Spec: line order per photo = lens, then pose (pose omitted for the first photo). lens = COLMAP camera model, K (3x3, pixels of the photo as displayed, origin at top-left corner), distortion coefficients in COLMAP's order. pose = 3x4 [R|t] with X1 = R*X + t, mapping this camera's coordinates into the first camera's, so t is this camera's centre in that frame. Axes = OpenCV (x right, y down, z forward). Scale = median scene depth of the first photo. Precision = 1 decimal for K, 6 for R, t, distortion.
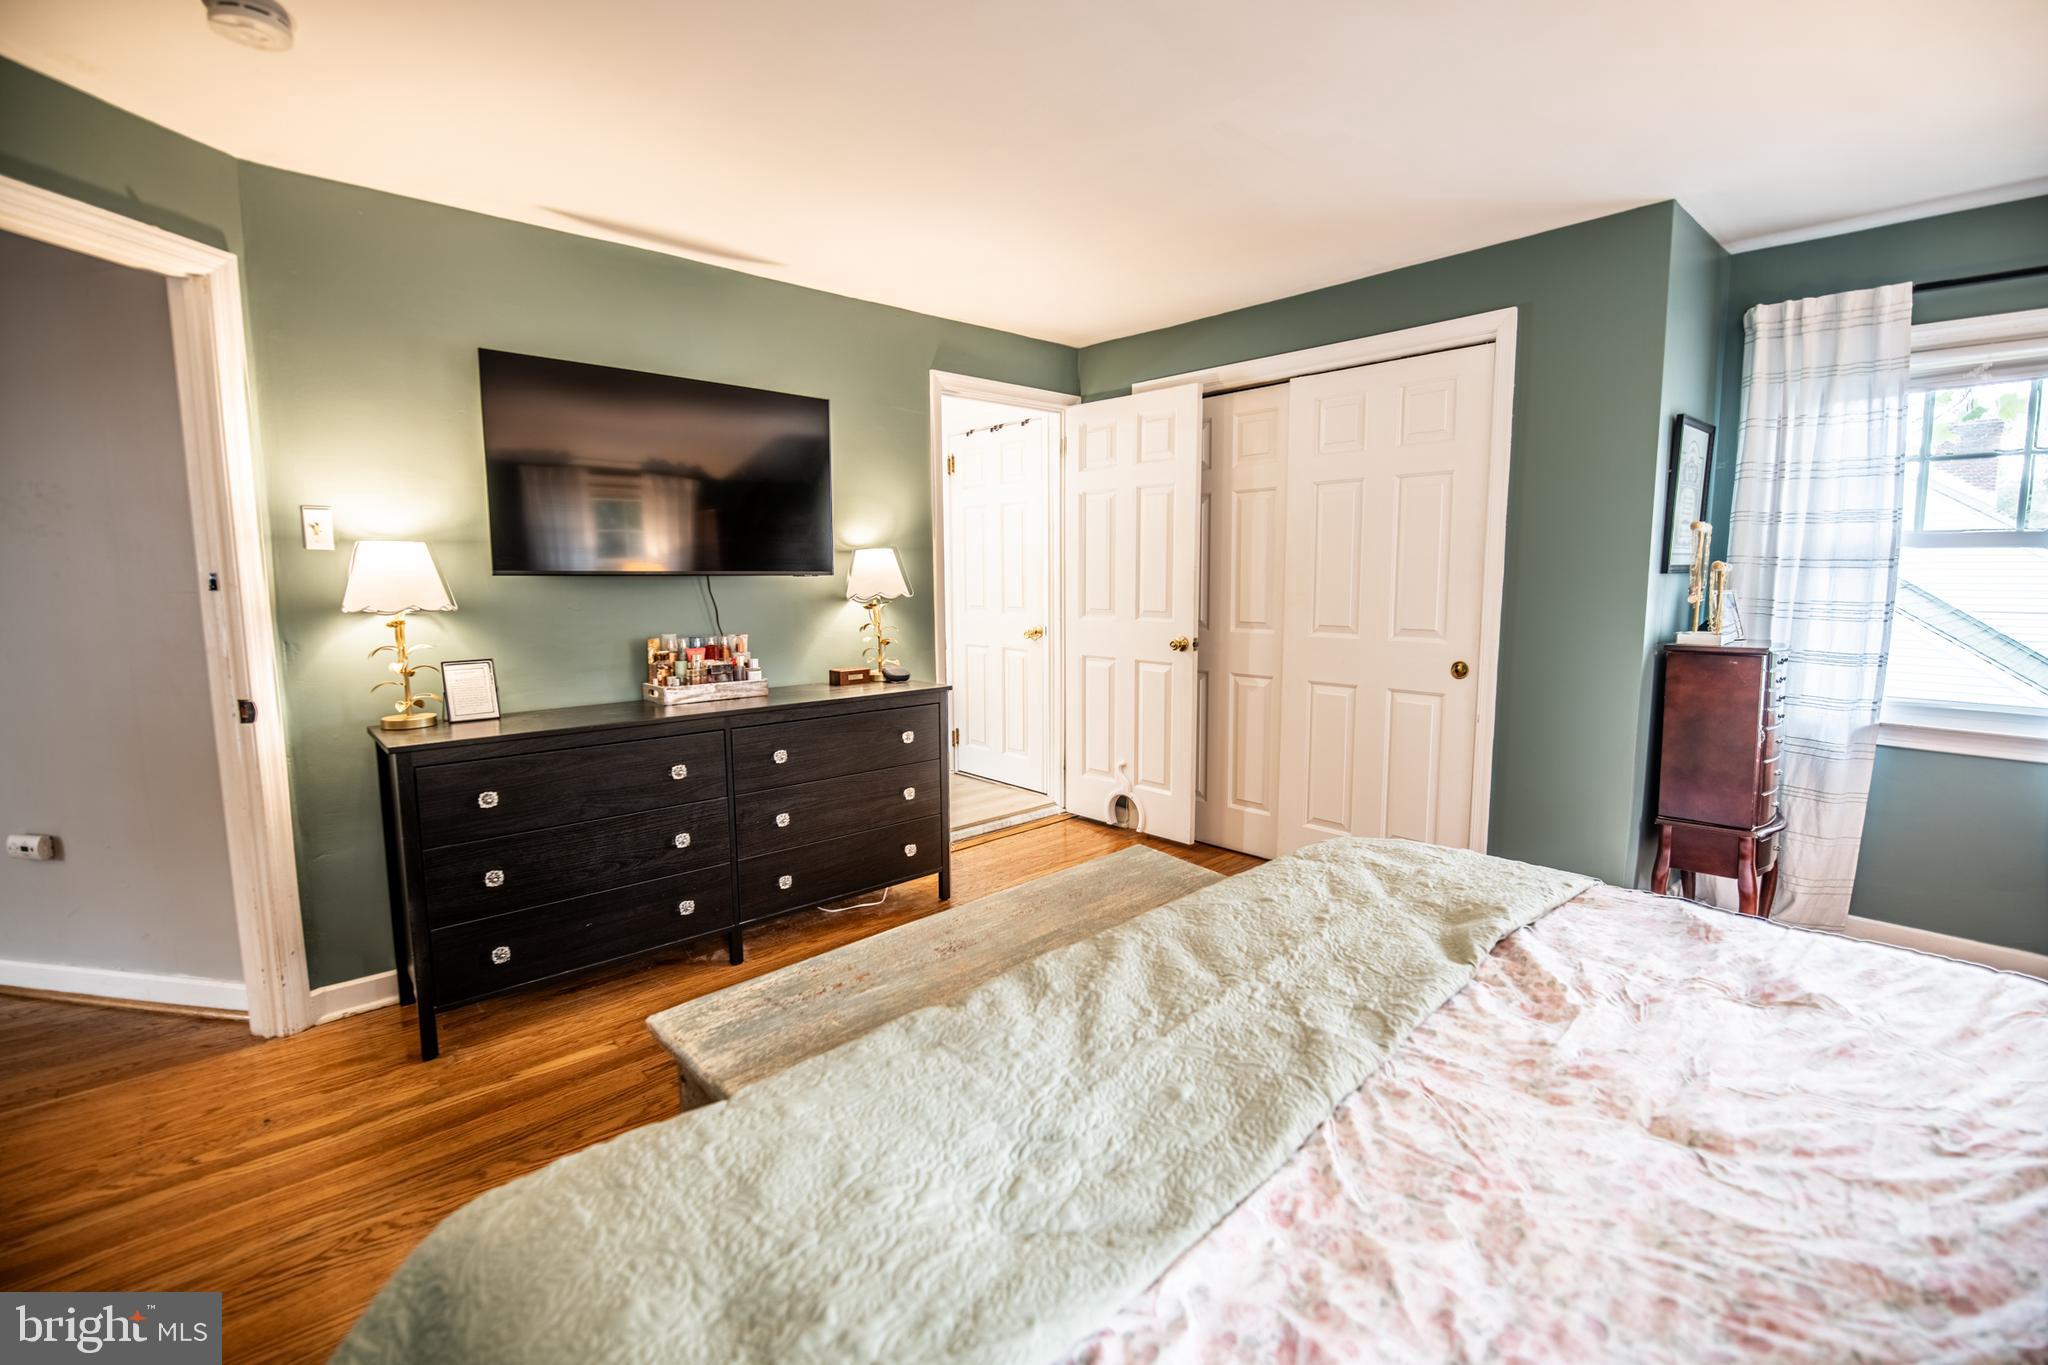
lens RADIAL K [[882.6, 0, 1032.5], [0, 882.6, 671.6], [0, 0, 1]] dist [-0.002277, -0.011016]
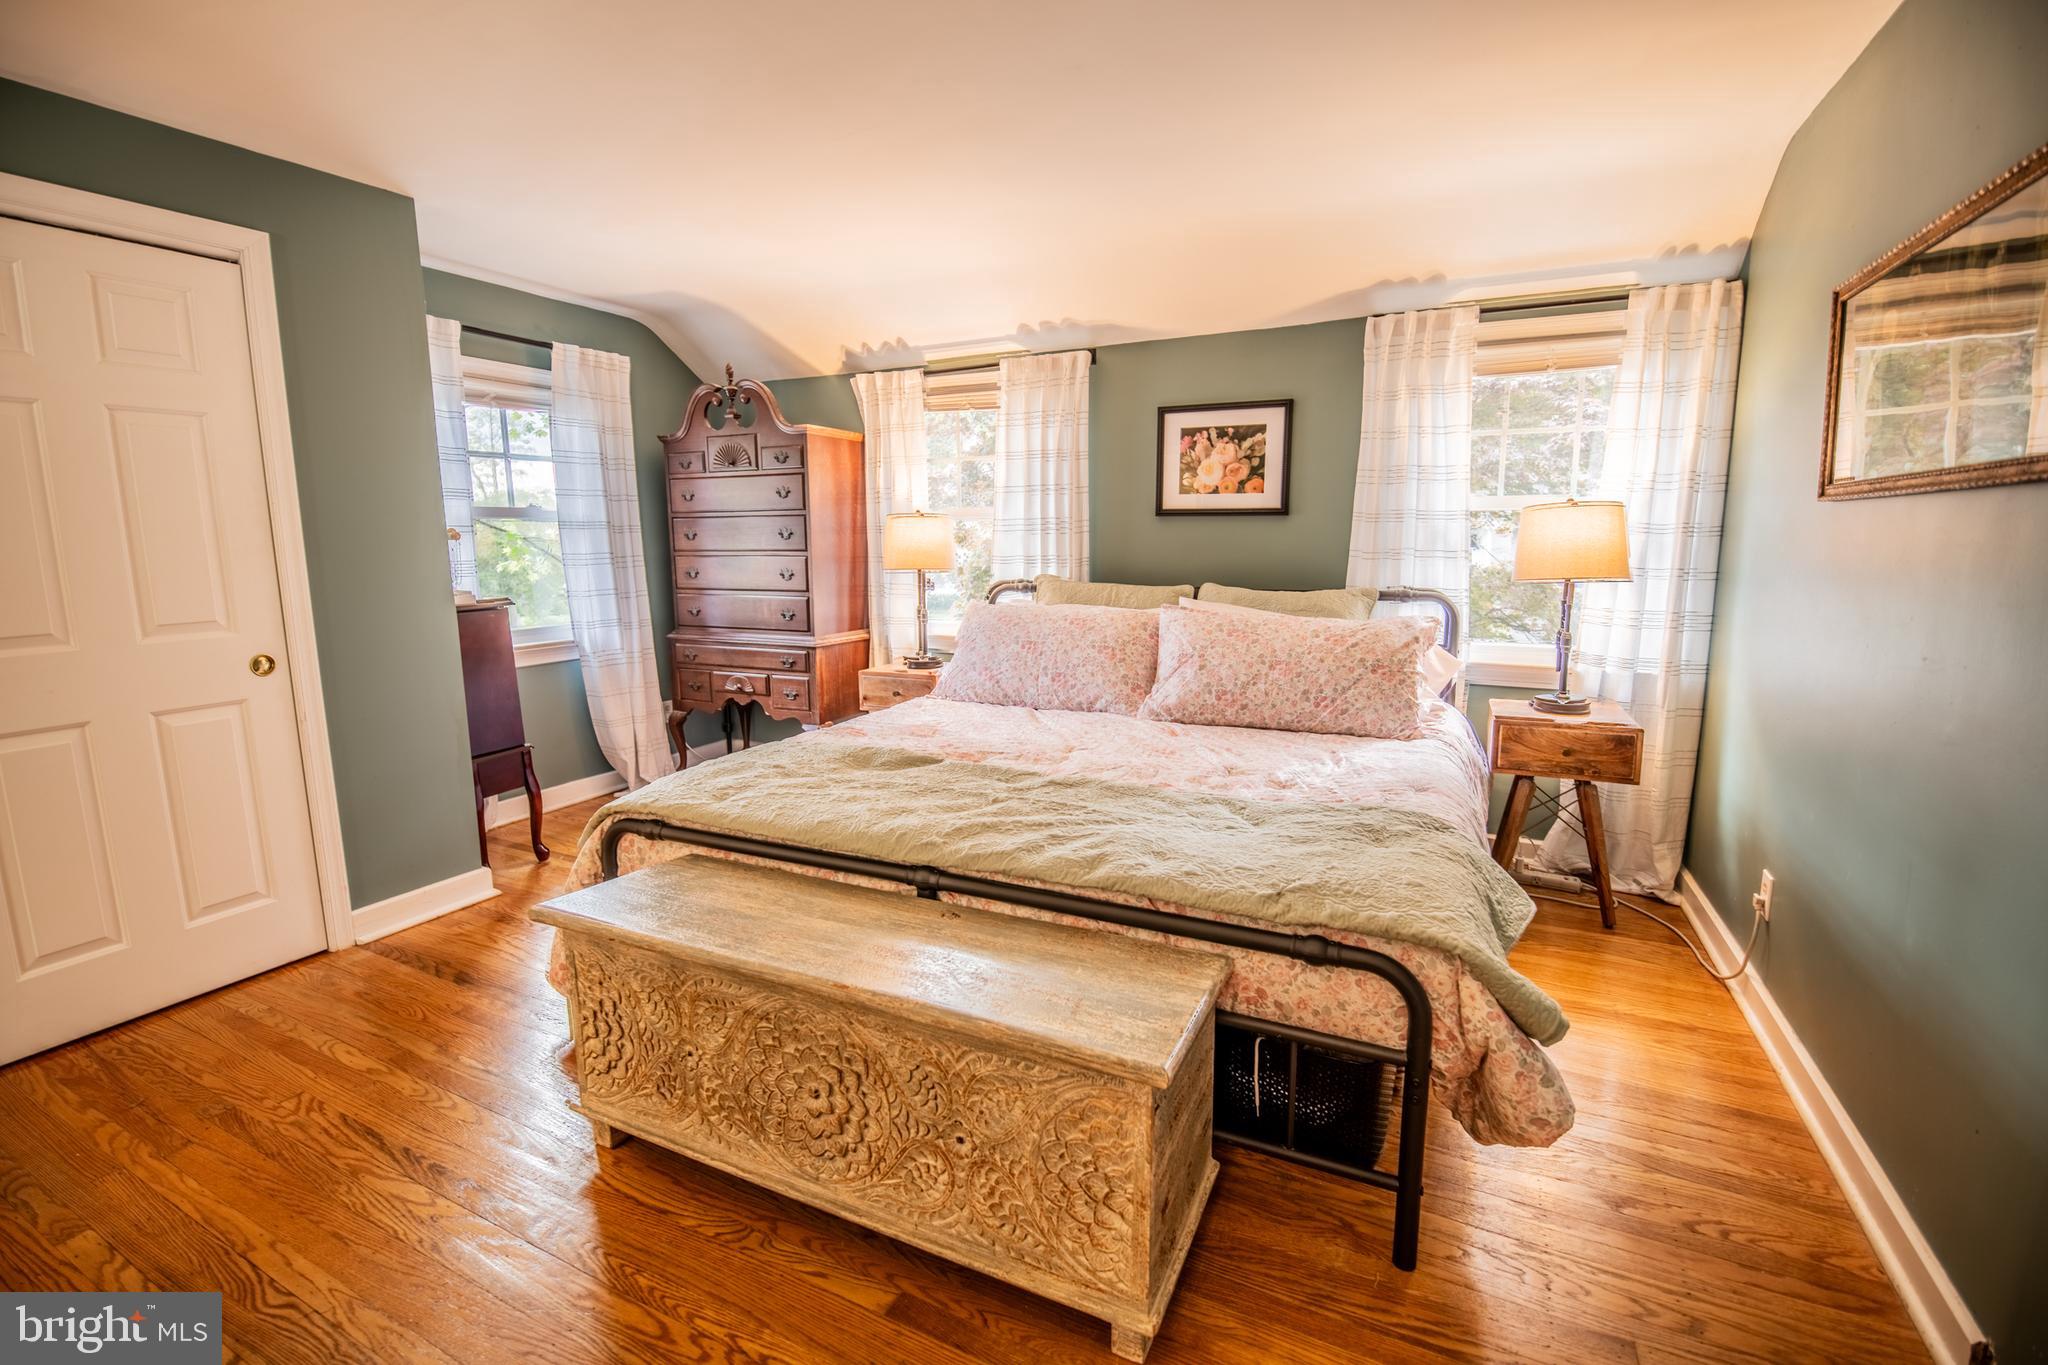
lens RADIAL K [[882.6, 0, 1032.5], [0, 882.6, 671.6], [0, 0, 1]] dist [-0.002277, -0.011016]
pose [[-0.377920, -0.138422, 0.915432, -0.566354], [0.110524, 0.974944, 0.193049, -0.079754], [-0.919218, 0.174134, -0.353152, 0.690443]]
